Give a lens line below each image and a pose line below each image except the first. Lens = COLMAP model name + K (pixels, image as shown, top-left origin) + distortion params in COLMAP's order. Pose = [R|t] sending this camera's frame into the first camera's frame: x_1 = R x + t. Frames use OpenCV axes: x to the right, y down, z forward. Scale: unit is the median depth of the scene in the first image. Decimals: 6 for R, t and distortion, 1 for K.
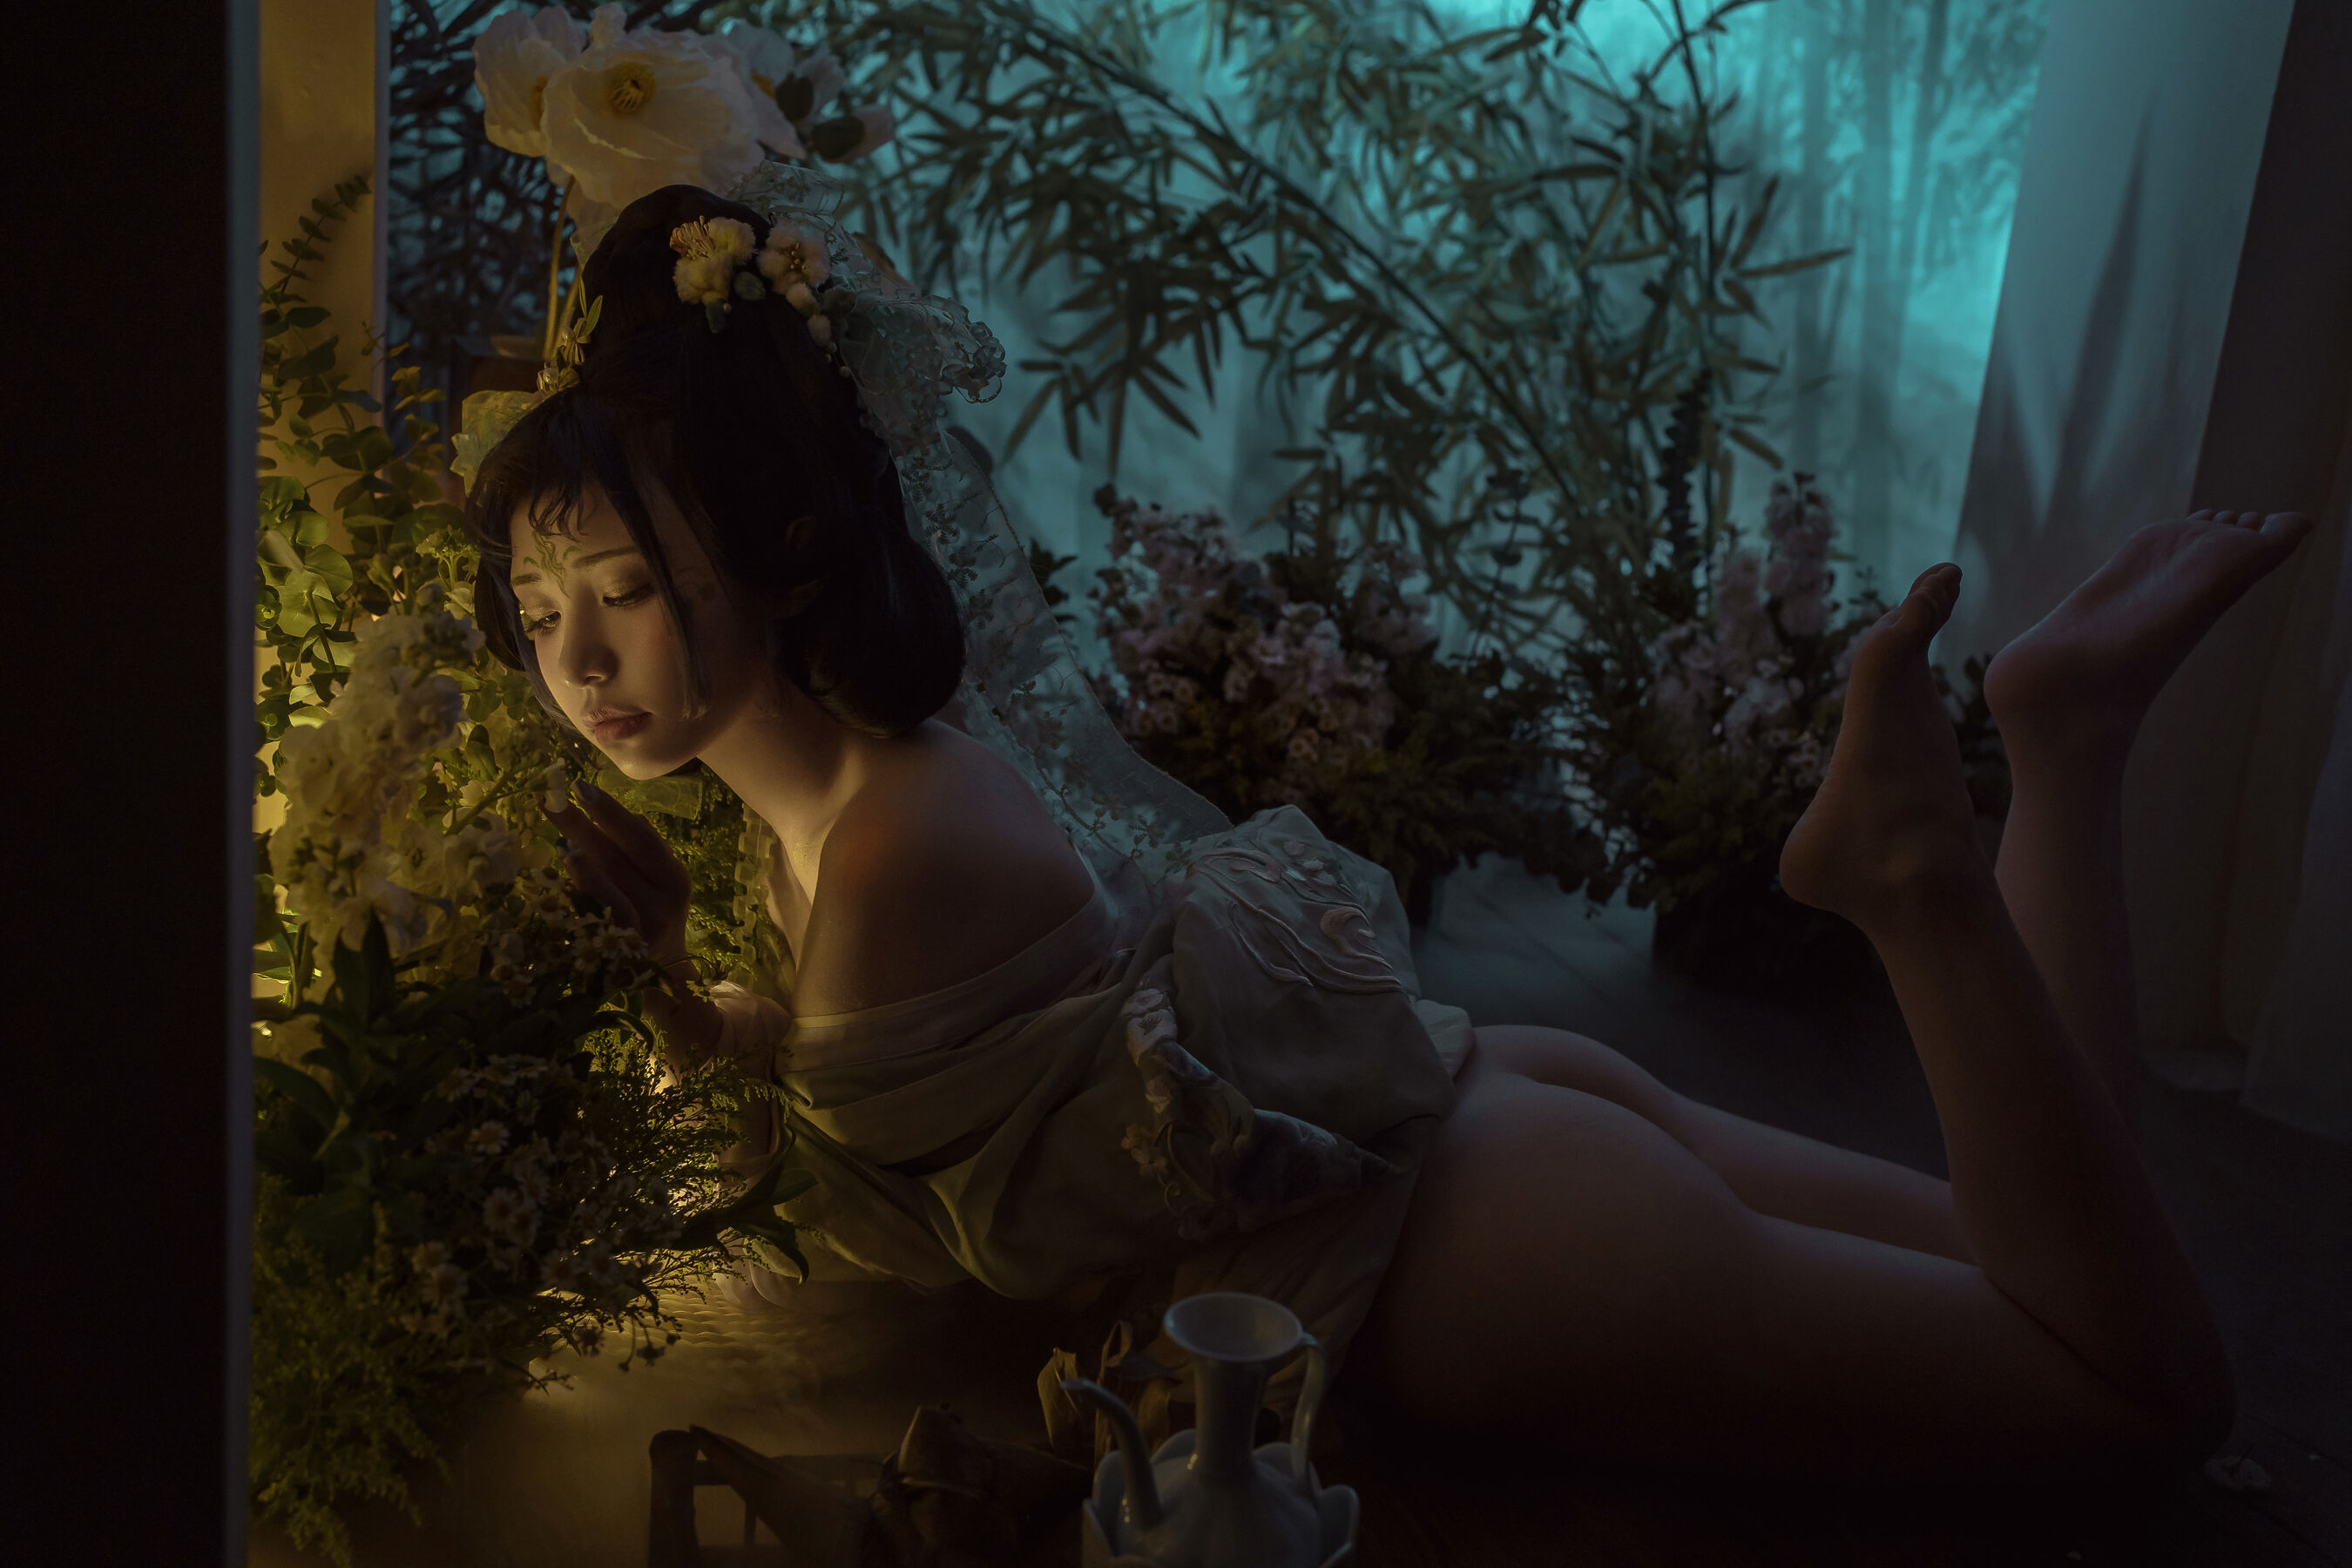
lens RADIAL K [[2340.6, 0, 1173.5], [0, 2340.6, 845.7], [0, 0, 1]] dist [-0.055200, 0.020989]
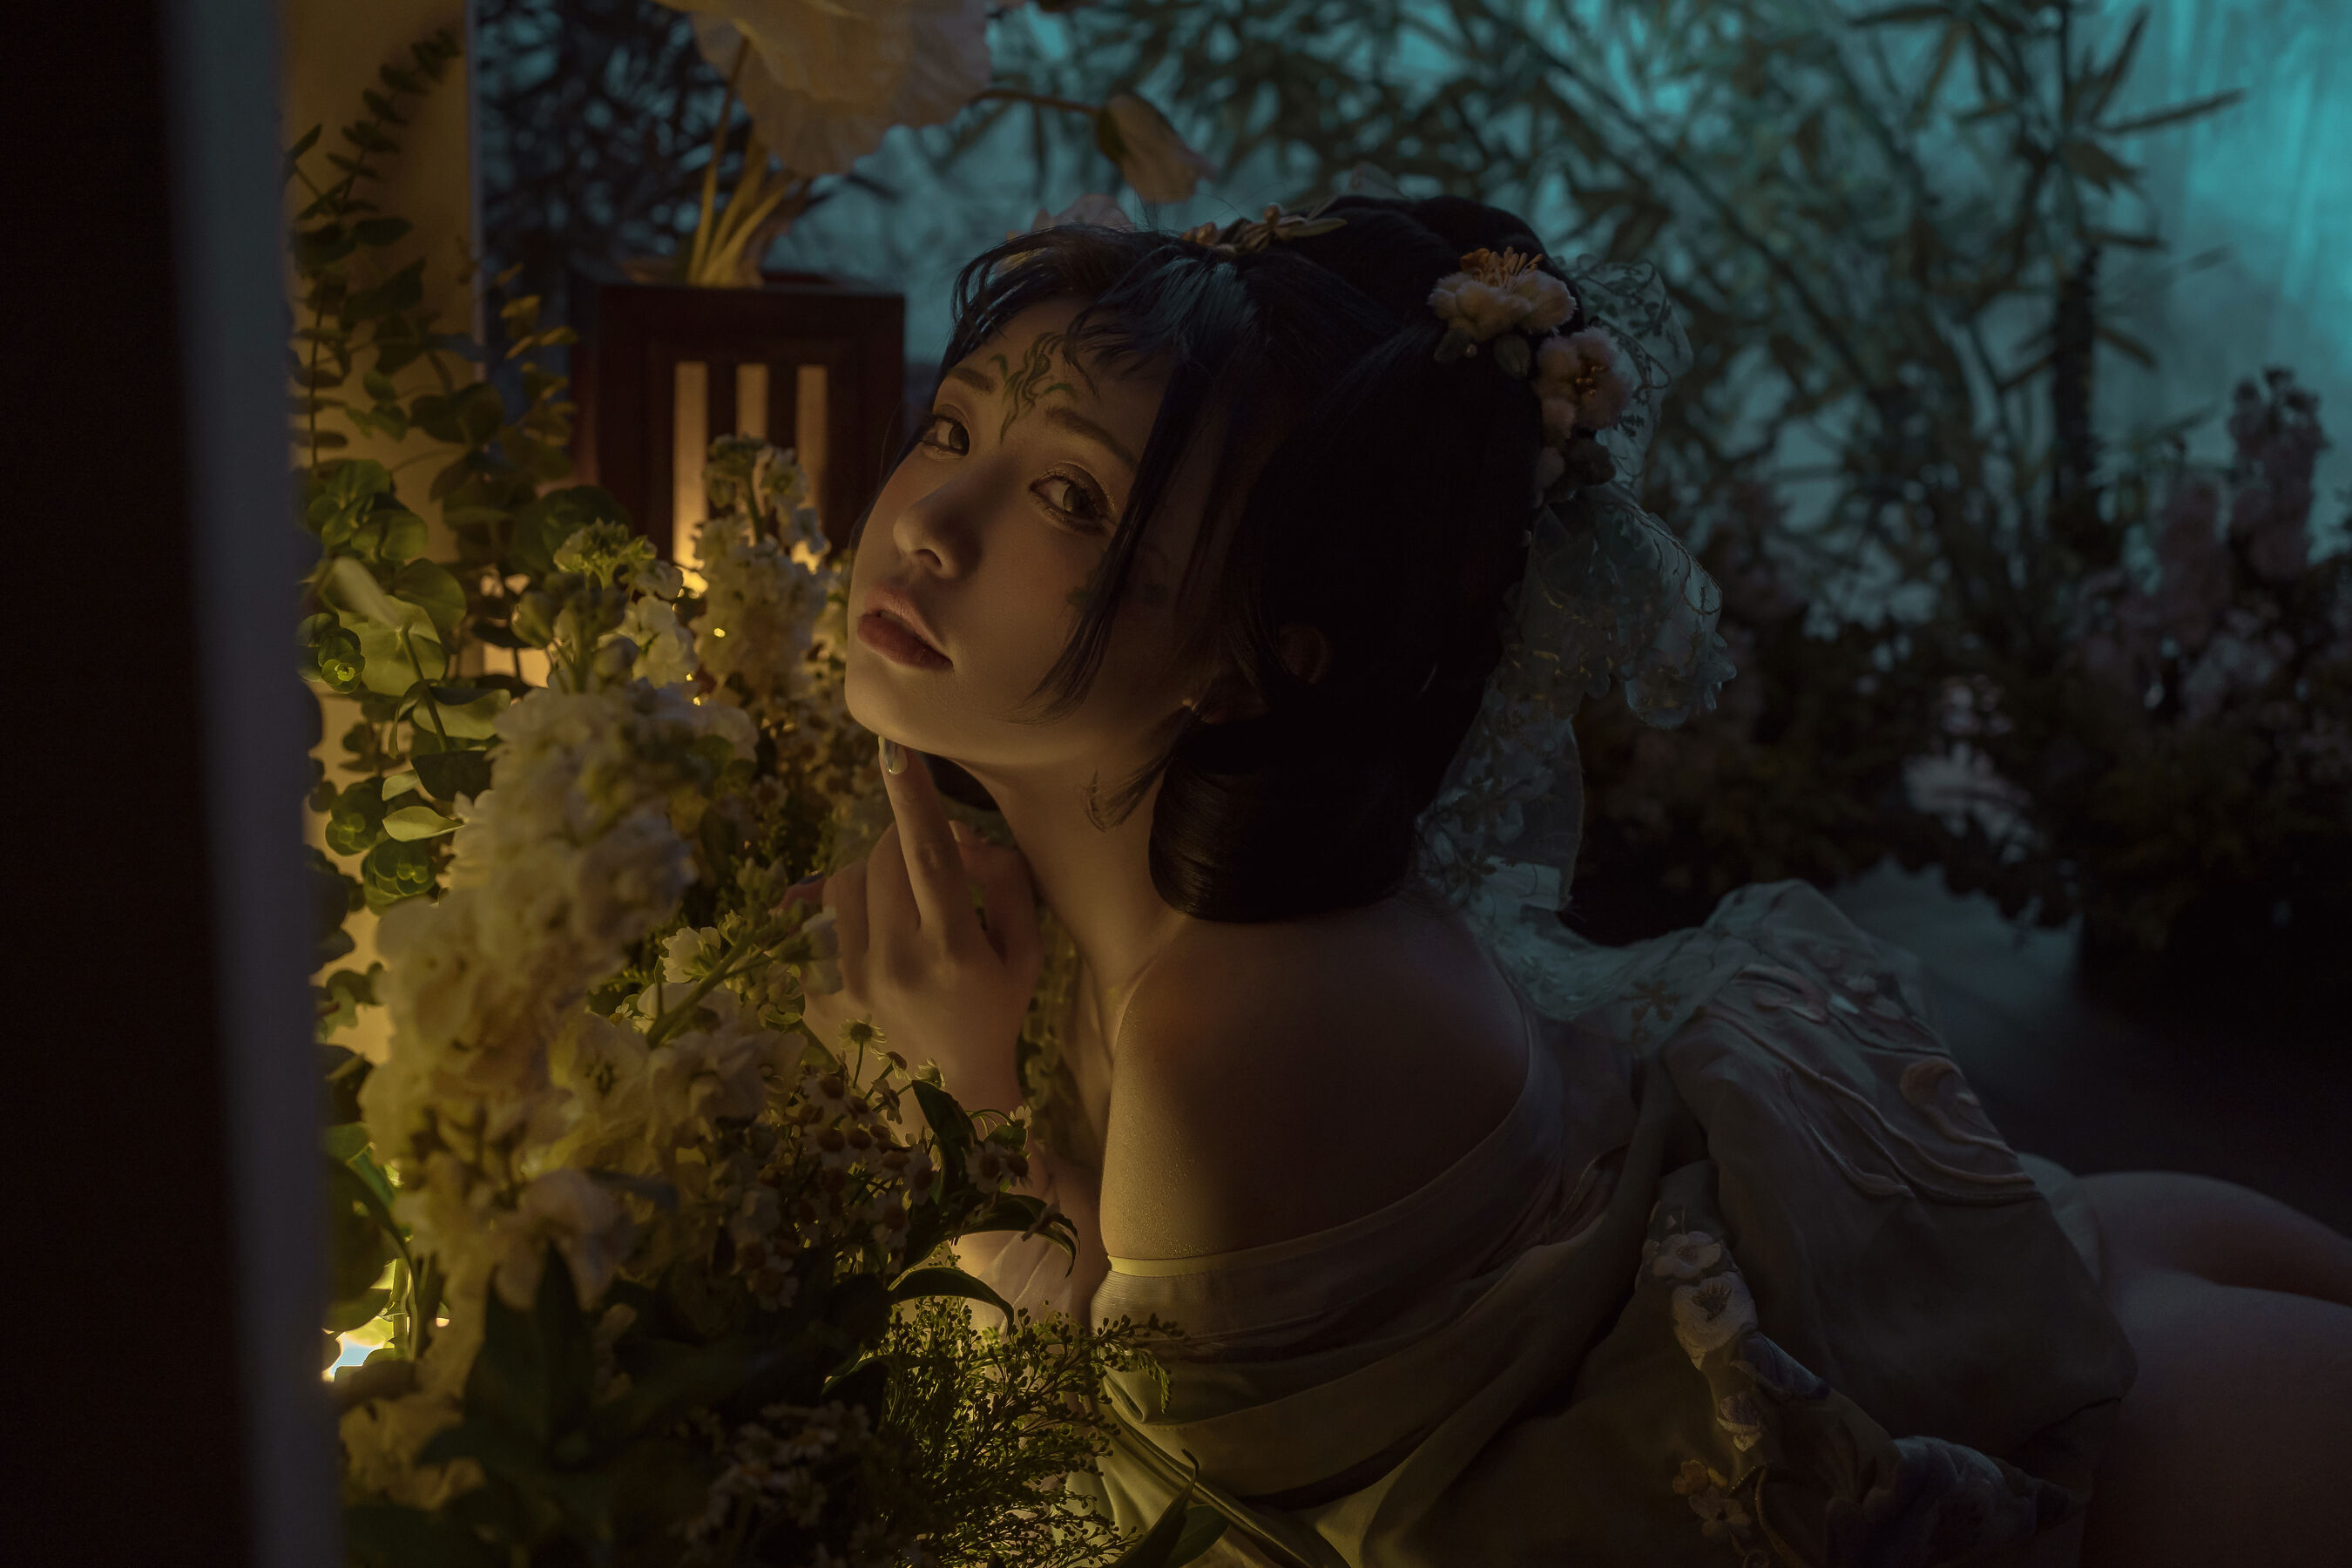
lens RADIAL K [[2310.8, 0, 1176.0], [0, 2310.8, 784.0], [0, 0, 1]] dist [-0.012930, 0.099066]
pose [[0.998999, -0.033323, -0.029856, -0.114901], [0.033553, 0.999411, 0.007233, -0.055739], [0.029597, -0.008228, 0.999528, 0.297149]]
